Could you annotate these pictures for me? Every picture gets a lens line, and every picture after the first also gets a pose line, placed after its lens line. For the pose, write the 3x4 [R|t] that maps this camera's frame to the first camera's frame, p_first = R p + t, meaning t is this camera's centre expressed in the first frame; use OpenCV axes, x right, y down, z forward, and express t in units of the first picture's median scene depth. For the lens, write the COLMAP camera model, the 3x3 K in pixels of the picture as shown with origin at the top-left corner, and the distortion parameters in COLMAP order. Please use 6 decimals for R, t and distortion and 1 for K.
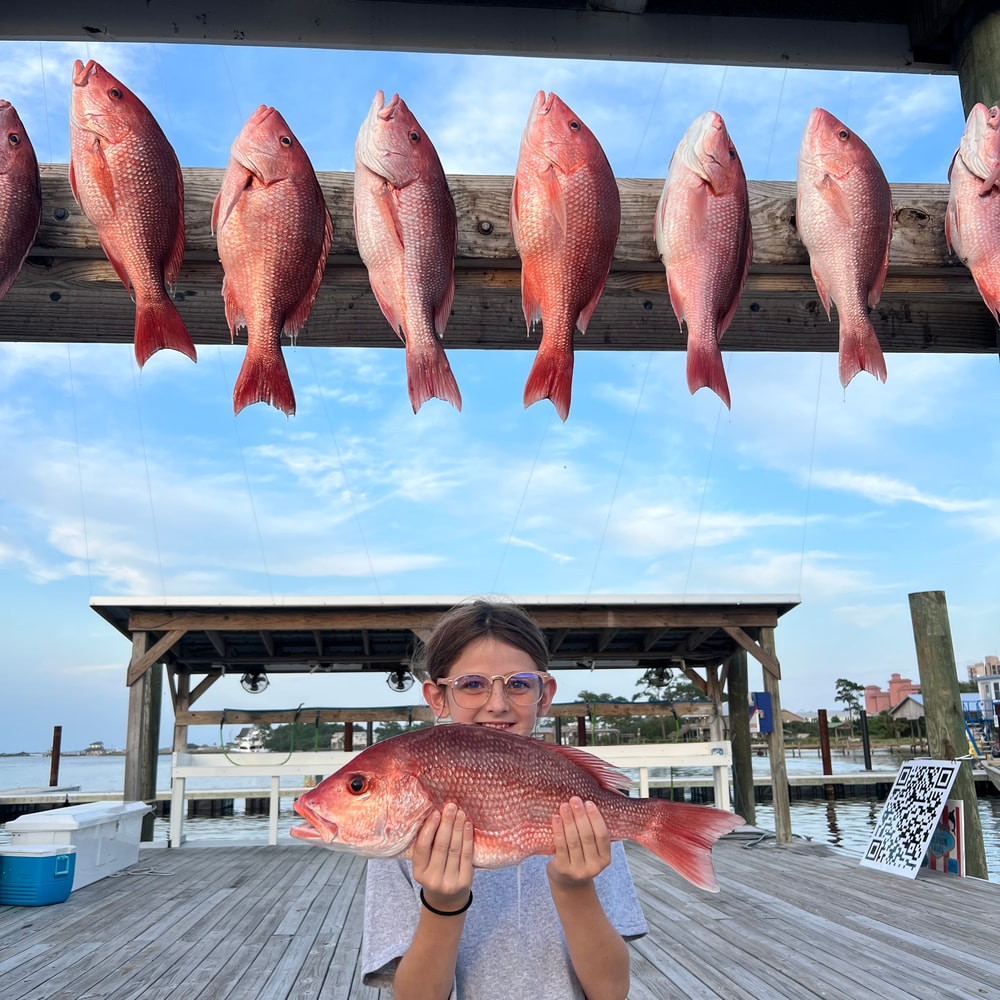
lens RADIAL K [[1024.9, 0, 501.8], [0, 1024.9, 500.6], [0, 0, 1]] dist [0.022655, 0.000000]
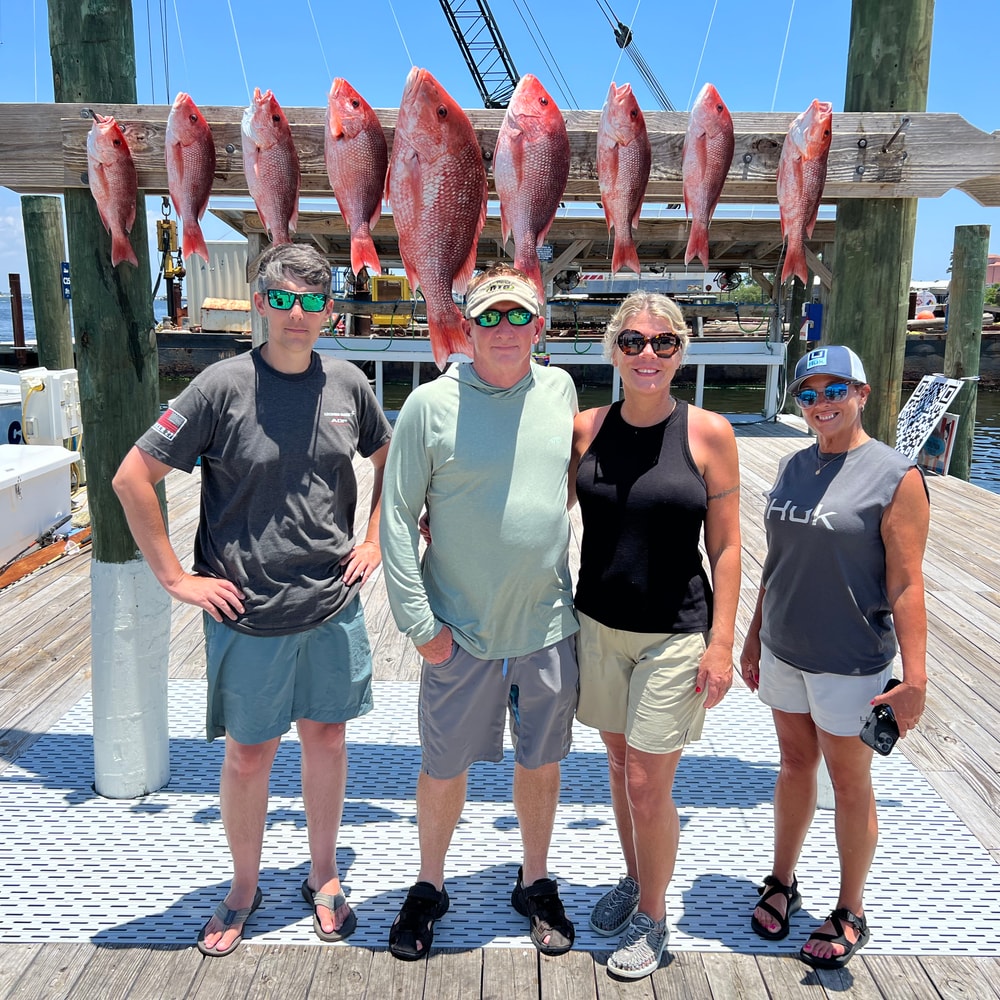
lens RADIAL K [[1024.9, 0, 507.7], [0, 1024.9, 504.7], [0, 0, 1]] dist [0.022655, 0.000000]
pose [[0.995581, 0.048637, -0.080332, 0.049277], [-0.010931, 0.909639, 0.415256, -0.126881], [0.093270, -0.412543, 0.906151, -0.193816]]
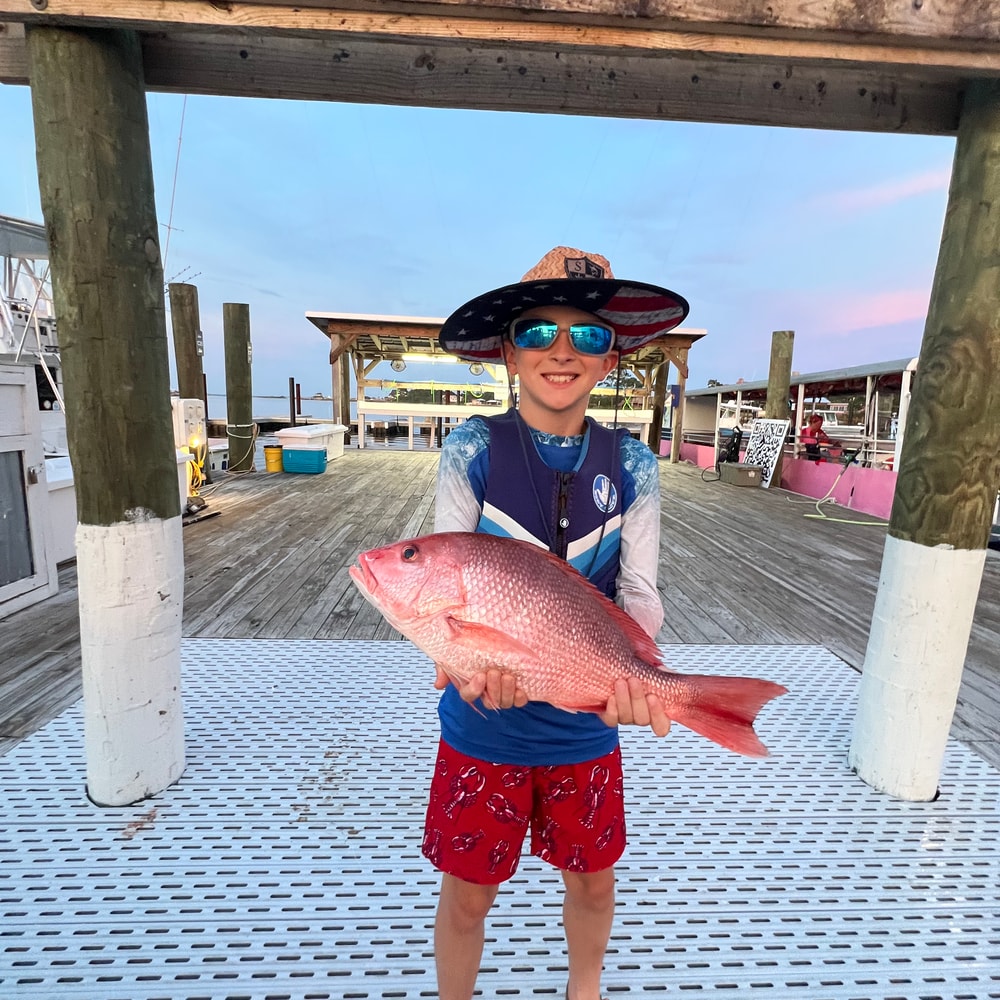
lens RADIAL K [[541.0, 0, 503.2], [0, 541.0, 499.3], [0, 0, 1]] dist [-0.005855, 0.001572]
pose [[0.997839, 0.057100, -0.032519, -0.015707], [-0.039633, 0.917705, 0.395282, 0.012436], [0.052413, -0.393138, 0.917984, 0.053148]]
